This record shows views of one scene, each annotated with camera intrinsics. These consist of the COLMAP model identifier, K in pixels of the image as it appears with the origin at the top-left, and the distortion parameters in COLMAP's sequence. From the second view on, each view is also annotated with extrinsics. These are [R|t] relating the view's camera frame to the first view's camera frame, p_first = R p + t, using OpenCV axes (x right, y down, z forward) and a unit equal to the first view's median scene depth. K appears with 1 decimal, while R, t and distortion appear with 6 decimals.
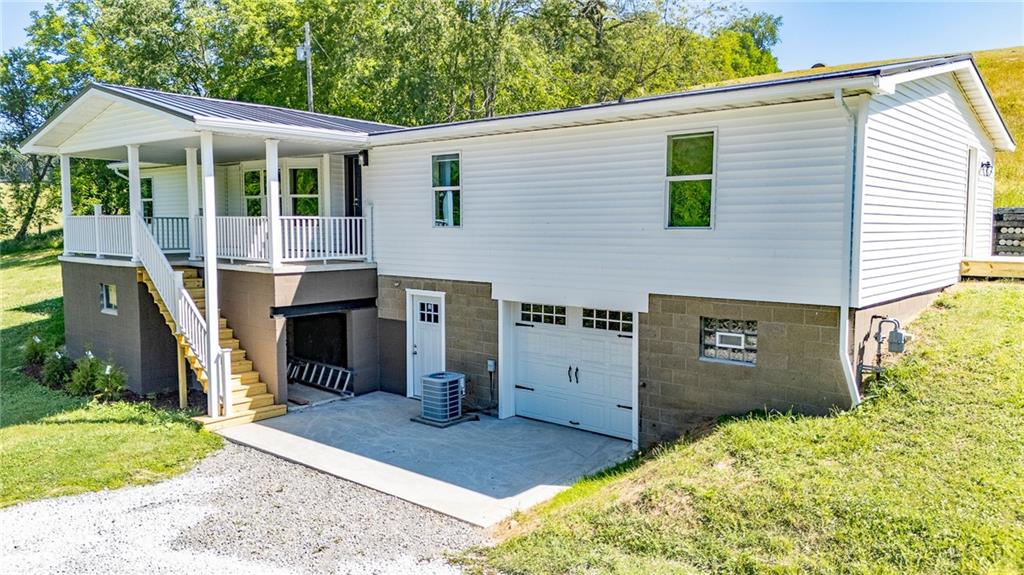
lens RADIAL K [[754.1, 0, 517.1], [0, 754.1, 284.9], [0, 0, 1]] dist [0.065728, -0.081616]
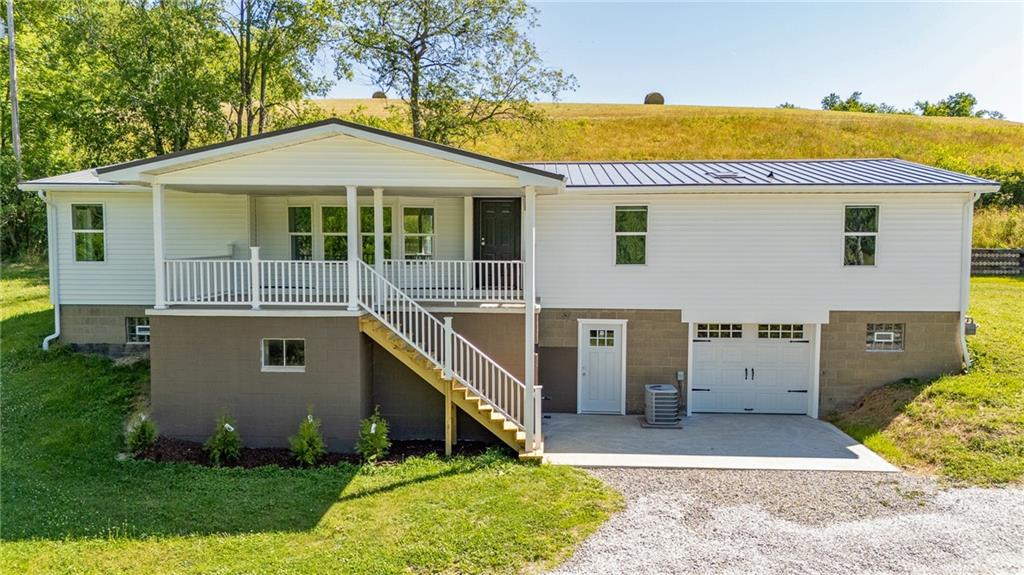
lens RADIAL K [[754.1, 0, 517.1], [0, 754.1, 284.9], [0, 0, 1]] dist [0.065728, -0.081616]
pose [[0.788487, -0.042843, 0.613557, -1.048000], [0.048383, 0.998800, 0.007566, -0.068448], [-0.613145, 0.023720, 0.789614, 0.171666]]
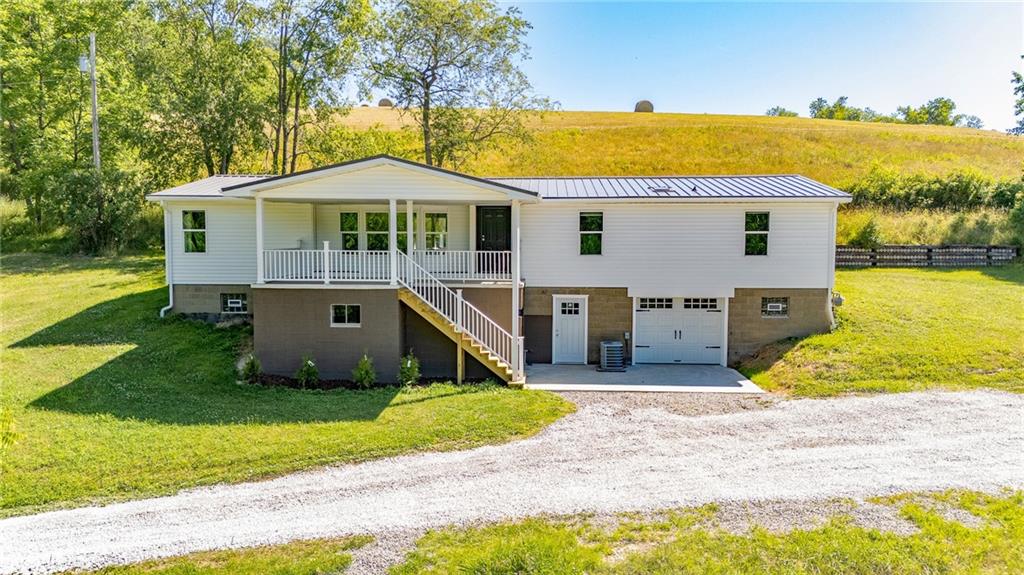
lens RADIAL K [[754.1, 0, 517.1], [0, 754.1, 284.9], [0, 0, 1]] dist [0.065728, -0.081616]
pose [[0.788776, -0.043072, 0.613169, -1.327090], [0.048341, 0.998799, 0.007976, -0.035621], [-0.612777, 0.023350, 0.789911, -0.220543]]
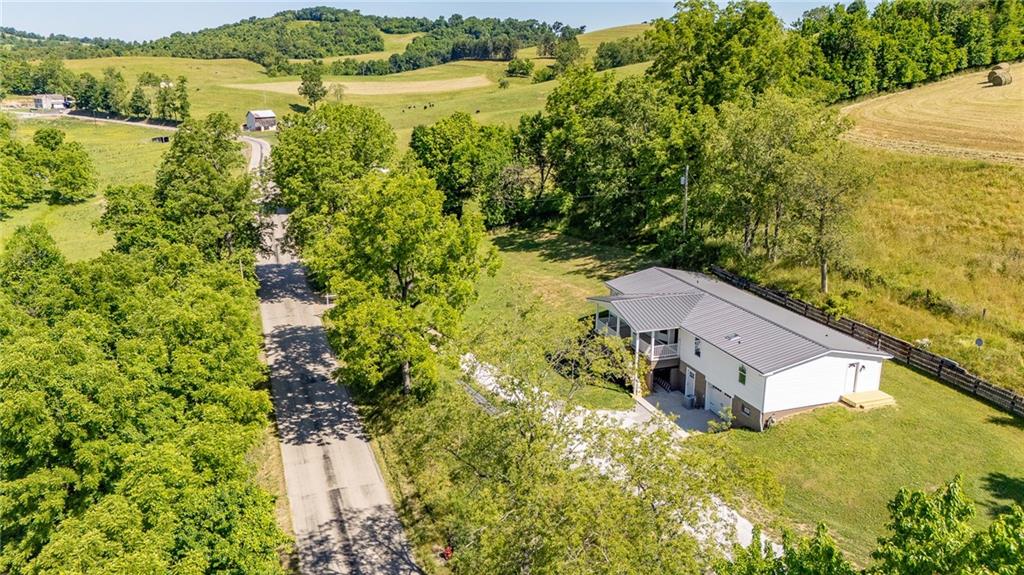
lens RADIAL K [[754.1, 0, 517.1], [0, 754.1, 284.9], [0, 0, 1]] dist [0.065728, -0.081616]
pose [[0.869788, 0.138144, -0.473693, 0.906245], [-0.048556, 0.979313, 0.196441, -1.180299], [0.491031, -0.147861, 0.858502, -2.737796]]
